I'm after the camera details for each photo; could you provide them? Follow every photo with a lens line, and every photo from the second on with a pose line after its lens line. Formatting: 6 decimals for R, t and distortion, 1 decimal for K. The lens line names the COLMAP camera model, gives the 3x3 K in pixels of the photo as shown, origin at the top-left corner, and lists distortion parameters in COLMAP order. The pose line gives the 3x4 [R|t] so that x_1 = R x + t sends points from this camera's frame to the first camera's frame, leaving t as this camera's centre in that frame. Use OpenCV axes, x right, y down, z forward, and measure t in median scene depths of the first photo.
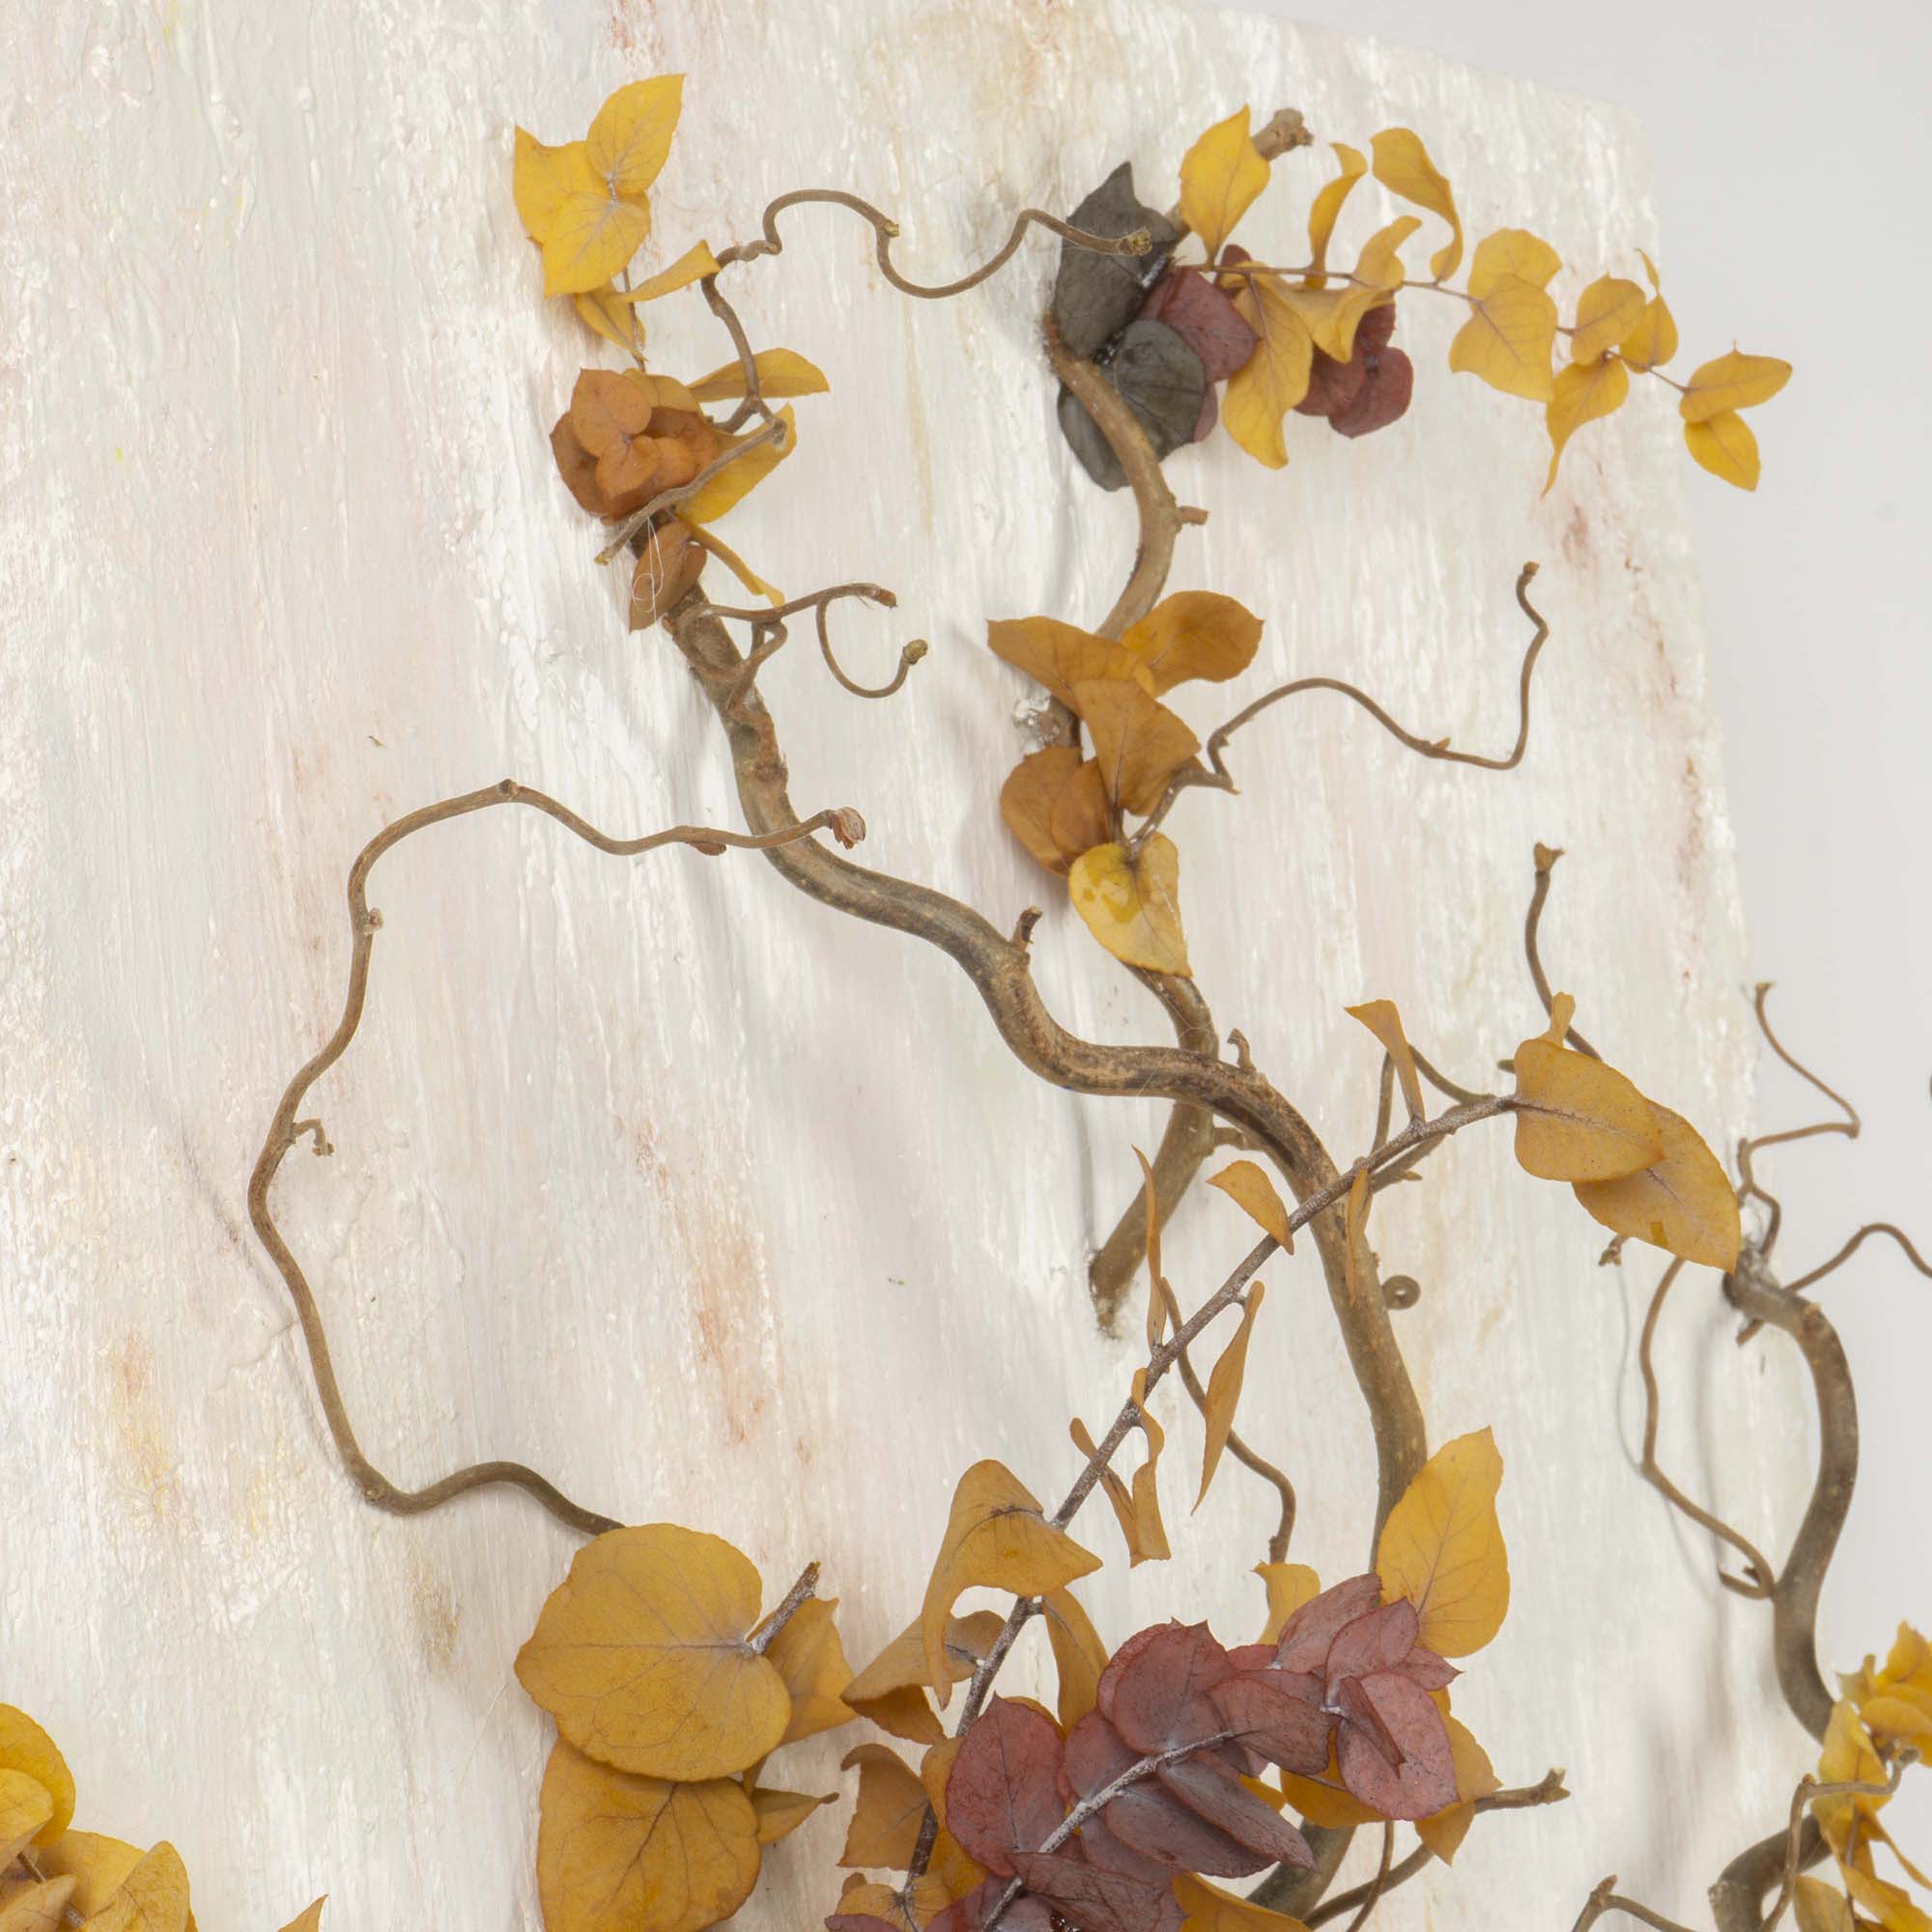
lens RADIAL K [[6193.9, 0, 916.9], [0, 6193.9, 963.2], [0, 0, 1]] dist [0.071809, 1.836233]
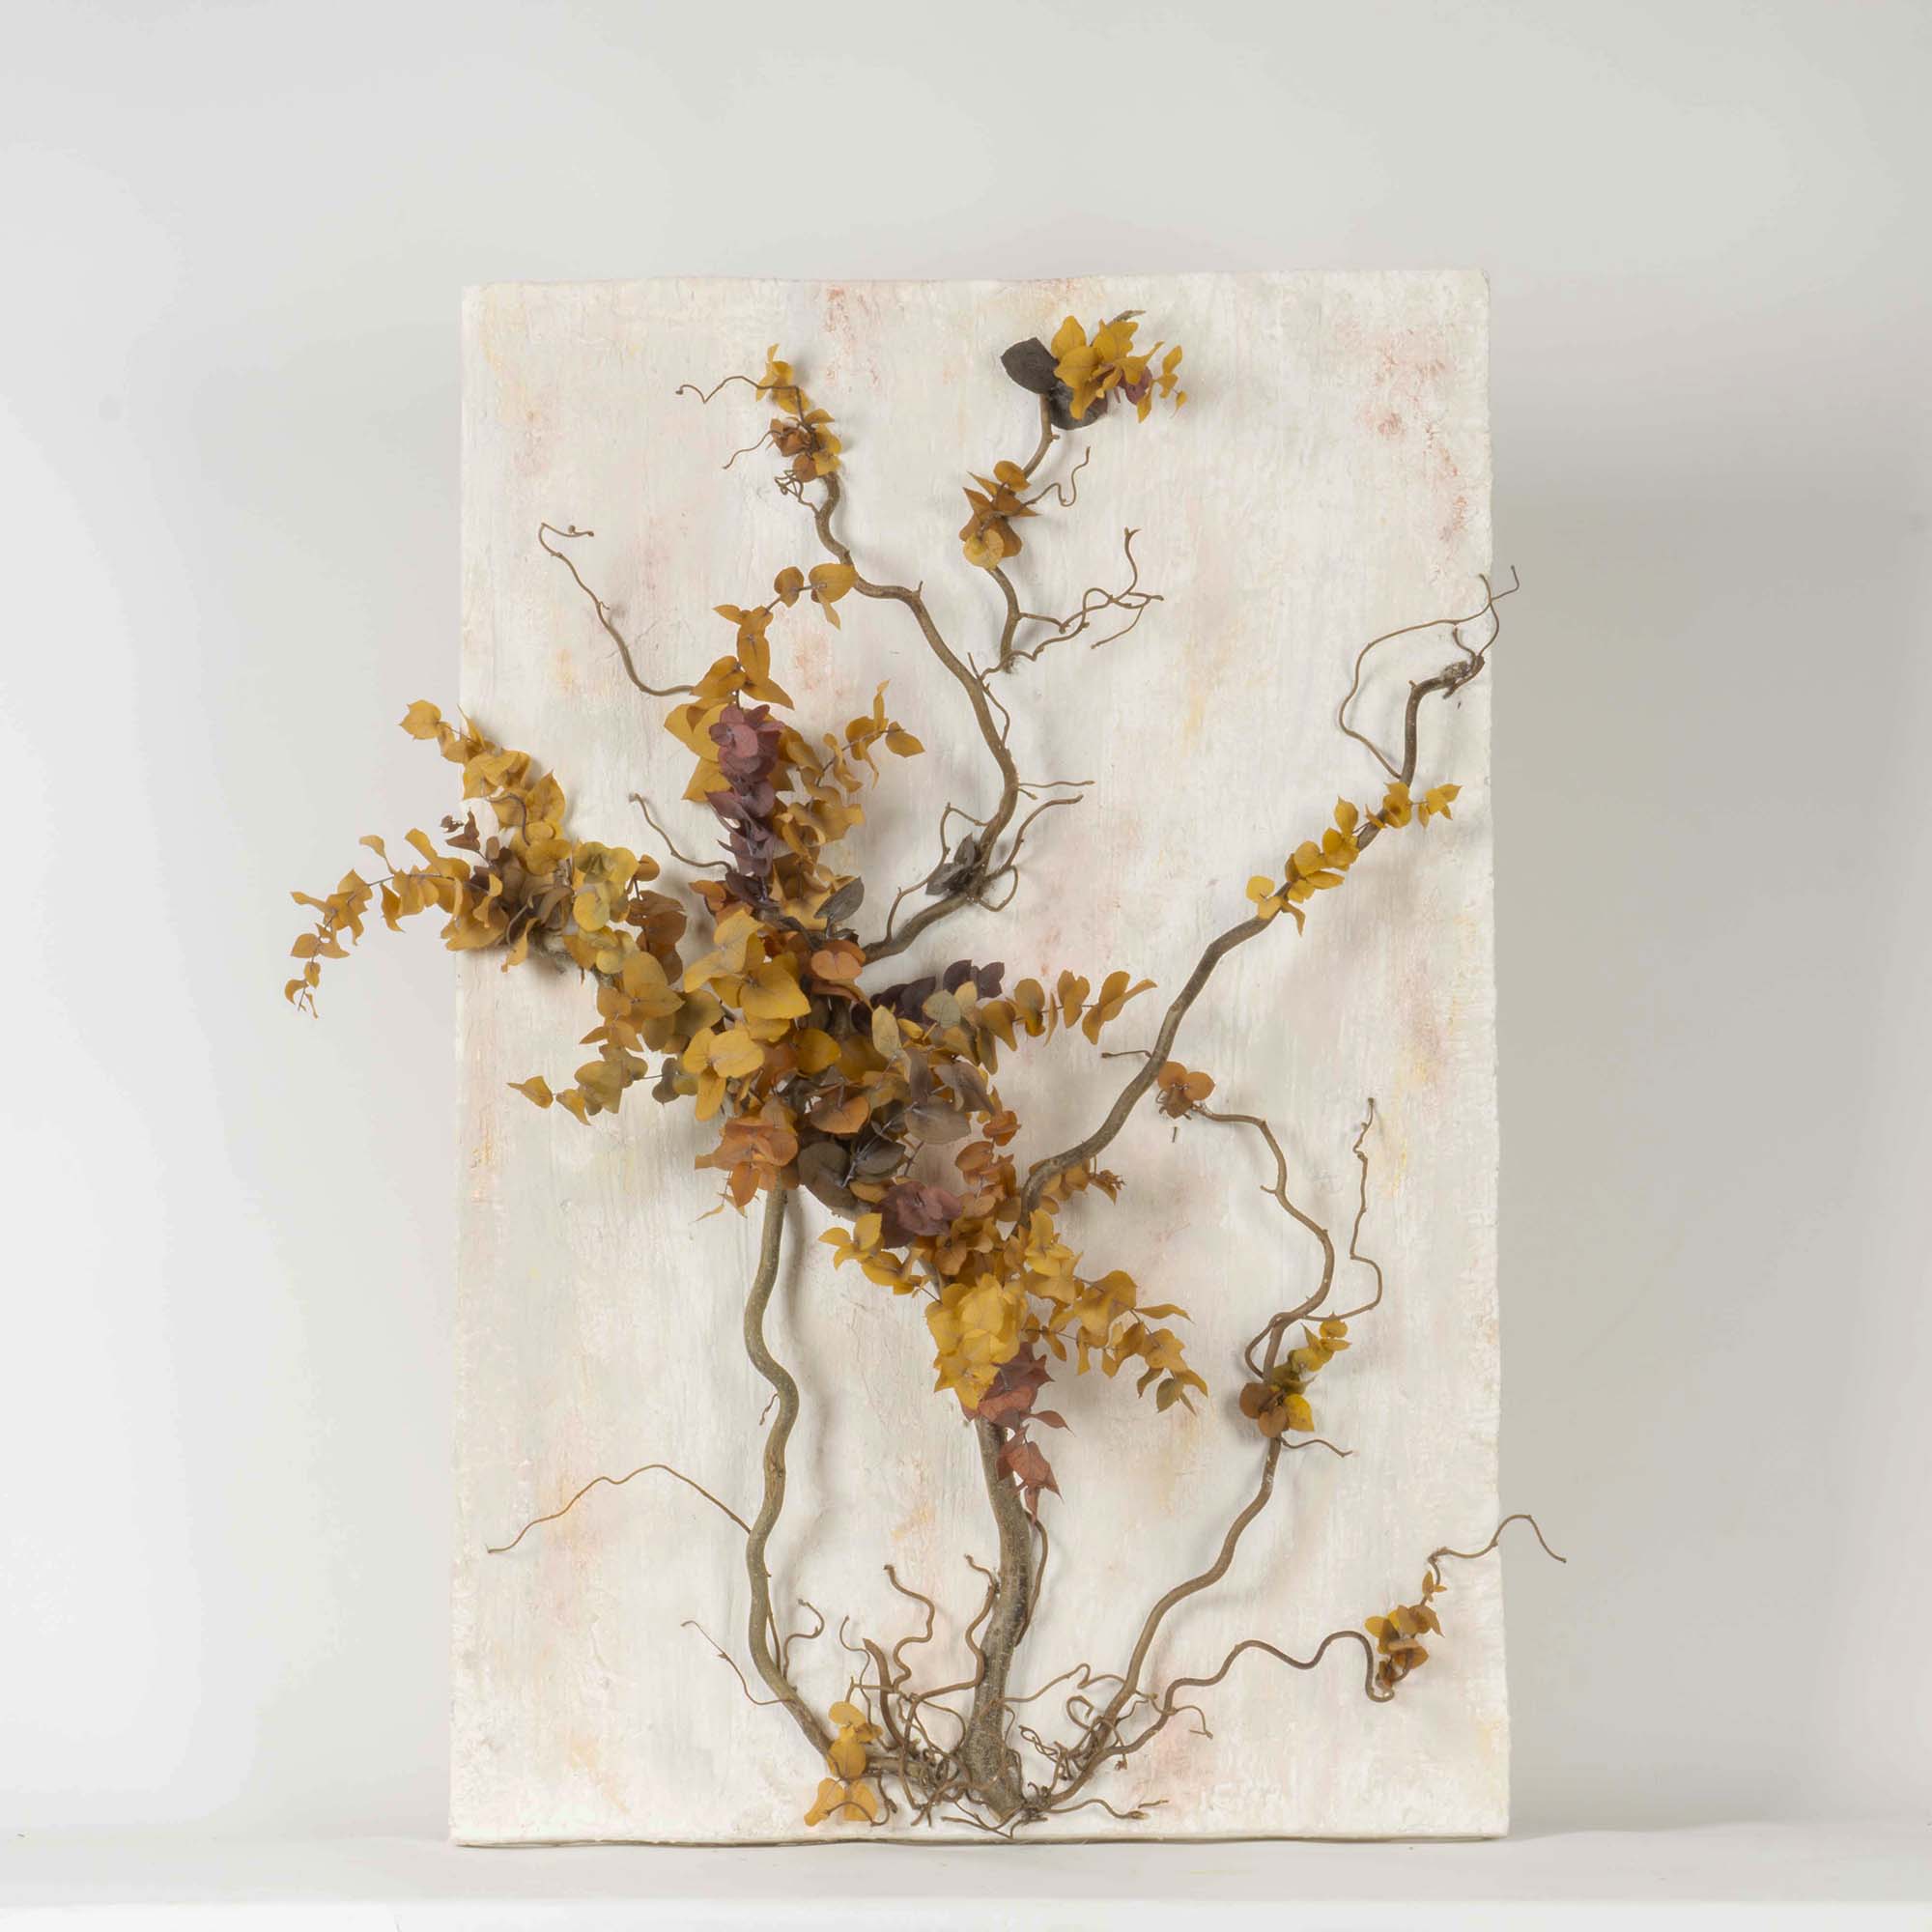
lens RADIAL K [[6193.9, 0, 916.9], [0, 6193.9, 963.2], [0, 0, 1]] dist [0.071809, 1.836233]
pose [[0.507297, 0.016568, -0.861612, 3.288956], [-0.000098, 0.999816, 0.019167, 0.170396], [0.861772, -0.009639, 0.507205, -0.904517]]
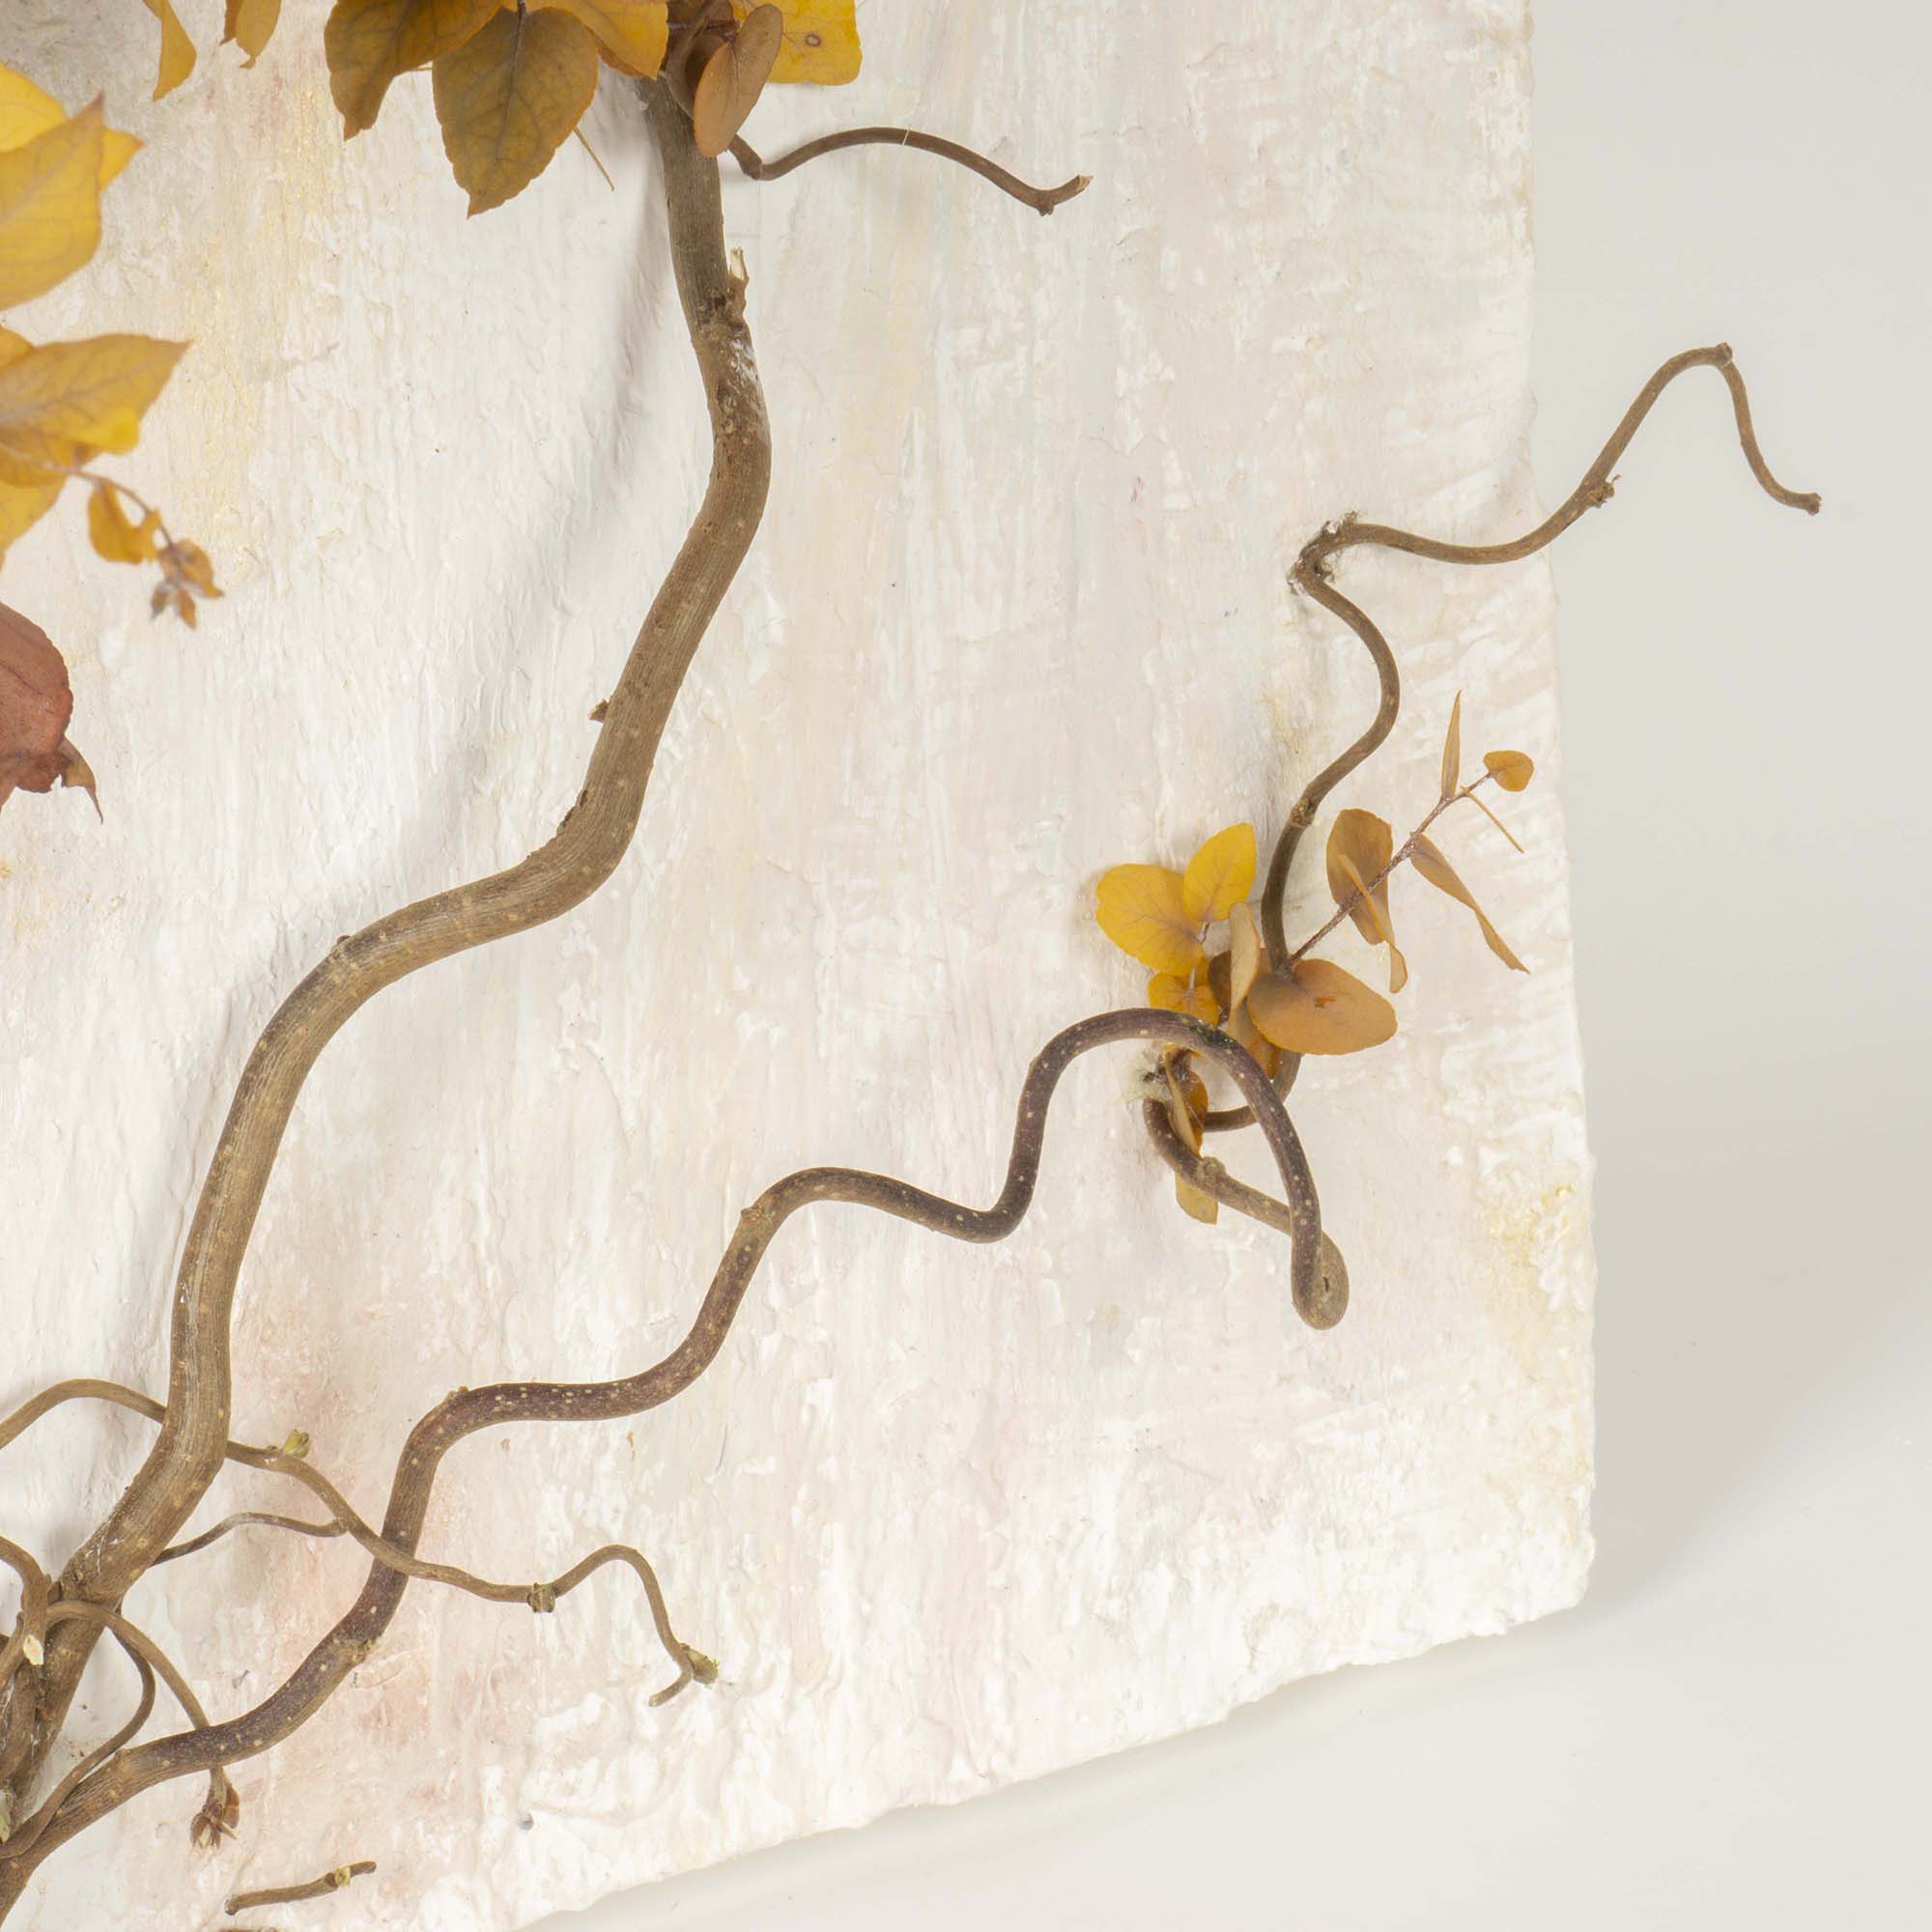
lens RADIAL K [[6193.9, 0, 916.9], [0, 6193.9, 963.2], [0, 0, 1]] dist [0.071809, 1.836233]
pose [[0.886365, 0.205220, -0.415020, 0.550248], [-0.023155, 0.914924, 0.402961, 0.307981], [0.462408, -0.347561, 0.815709, 0.516481]]
